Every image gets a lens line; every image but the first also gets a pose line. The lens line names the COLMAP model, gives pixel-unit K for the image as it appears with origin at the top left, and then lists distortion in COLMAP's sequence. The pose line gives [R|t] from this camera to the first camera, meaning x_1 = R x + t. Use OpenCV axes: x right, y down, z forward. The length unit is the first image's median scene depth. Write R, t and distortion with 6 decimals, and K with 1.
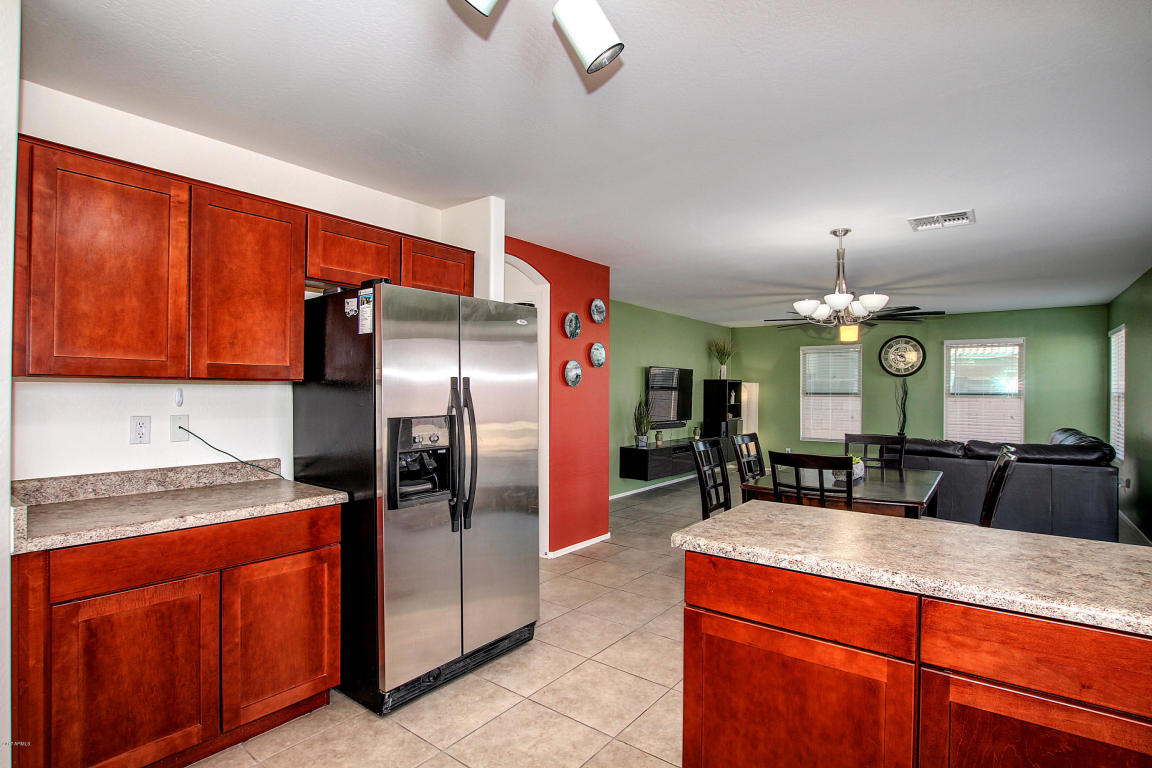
lens RADIAL K [[566.7, 0, 571.9], [0, 566.7, 374.1], [0, 0, 1]] dist [-0.017138, -0.000208]
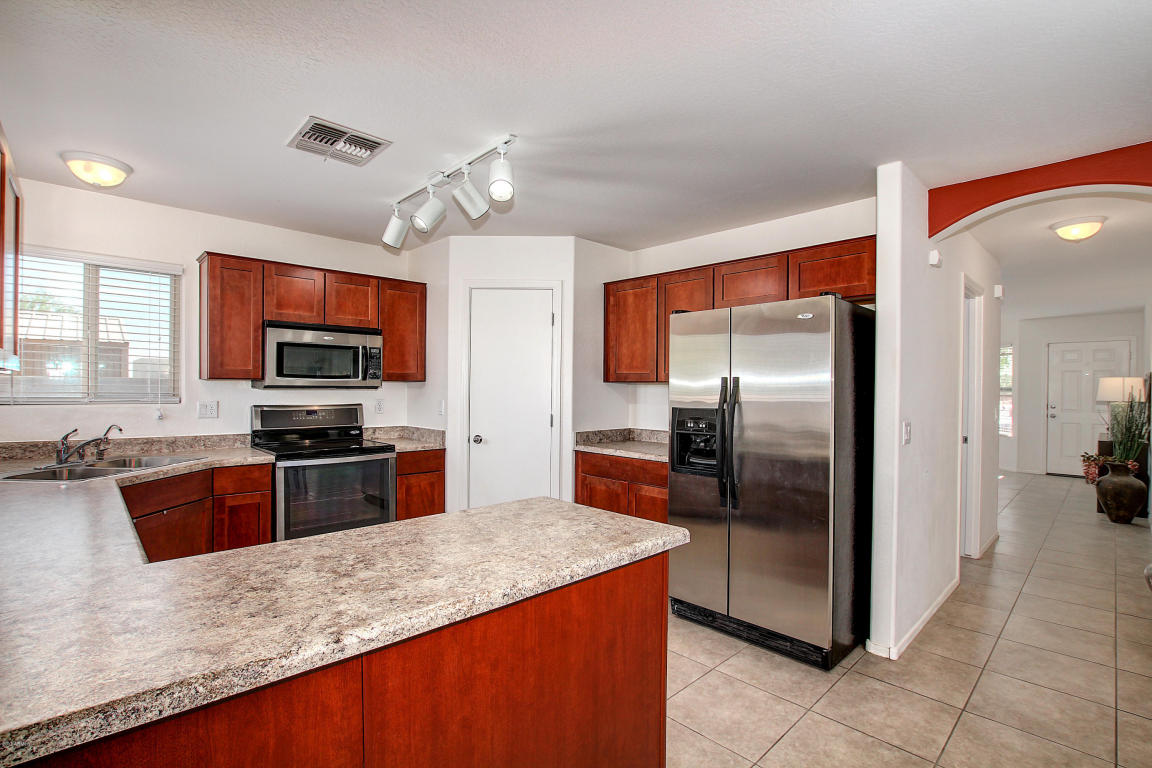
lens RADIAL K [[536.8, 0, 580.1], [0, 536.8, 390.7], [0, 0, 1]] dist [-0.016524, -0.000391]
pose [[-0.152826, -0.003283, -0.988248, 0.920274], [0.020309, 0.999773, -0.006461, 0.033747], [0.988044, -0.021057, -0.152725, 0.851245]]
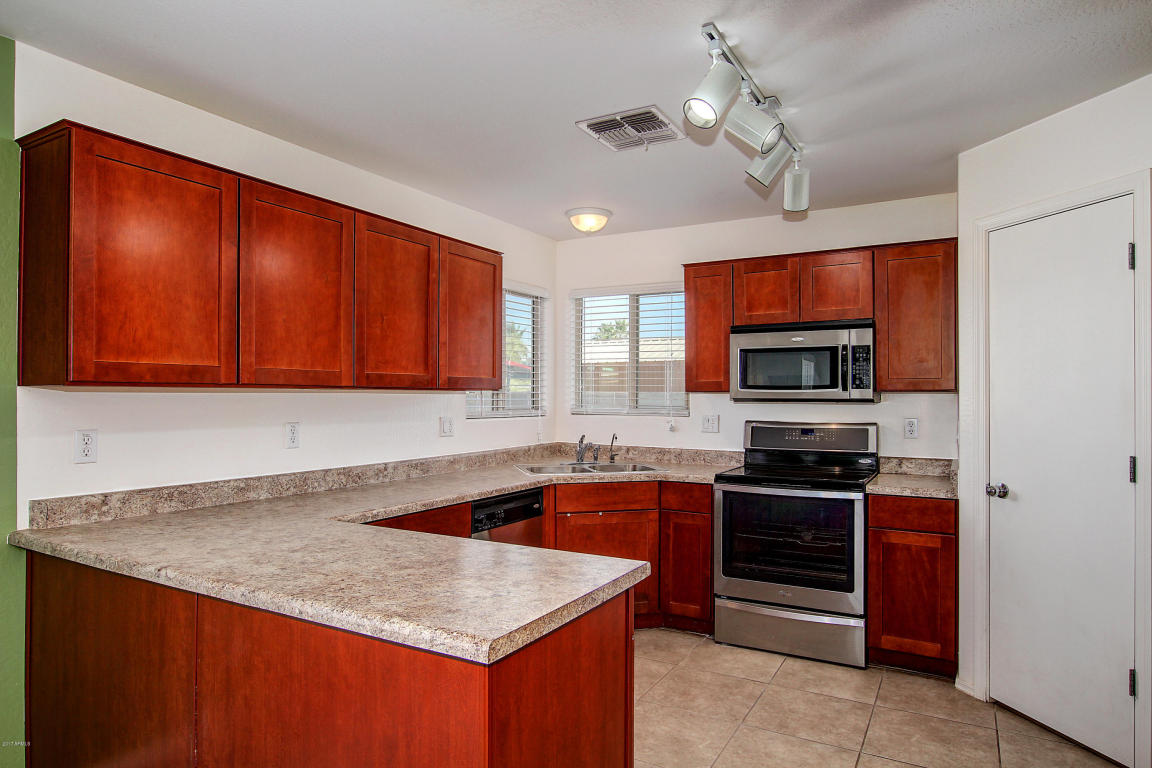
lens RADIAL K [[693.2, 0, 578.9], [0, 693.2, 390.9], [0, 0, 1]] dist [-0.016820, 0.000434]
pose [[-0.991858, -0.012594, -0.126723, 0.265914], [-0.007552, 0.999163, -0.040194, 0.044273], [0.127124, -0.038910, -0.991123, 1.366528]]
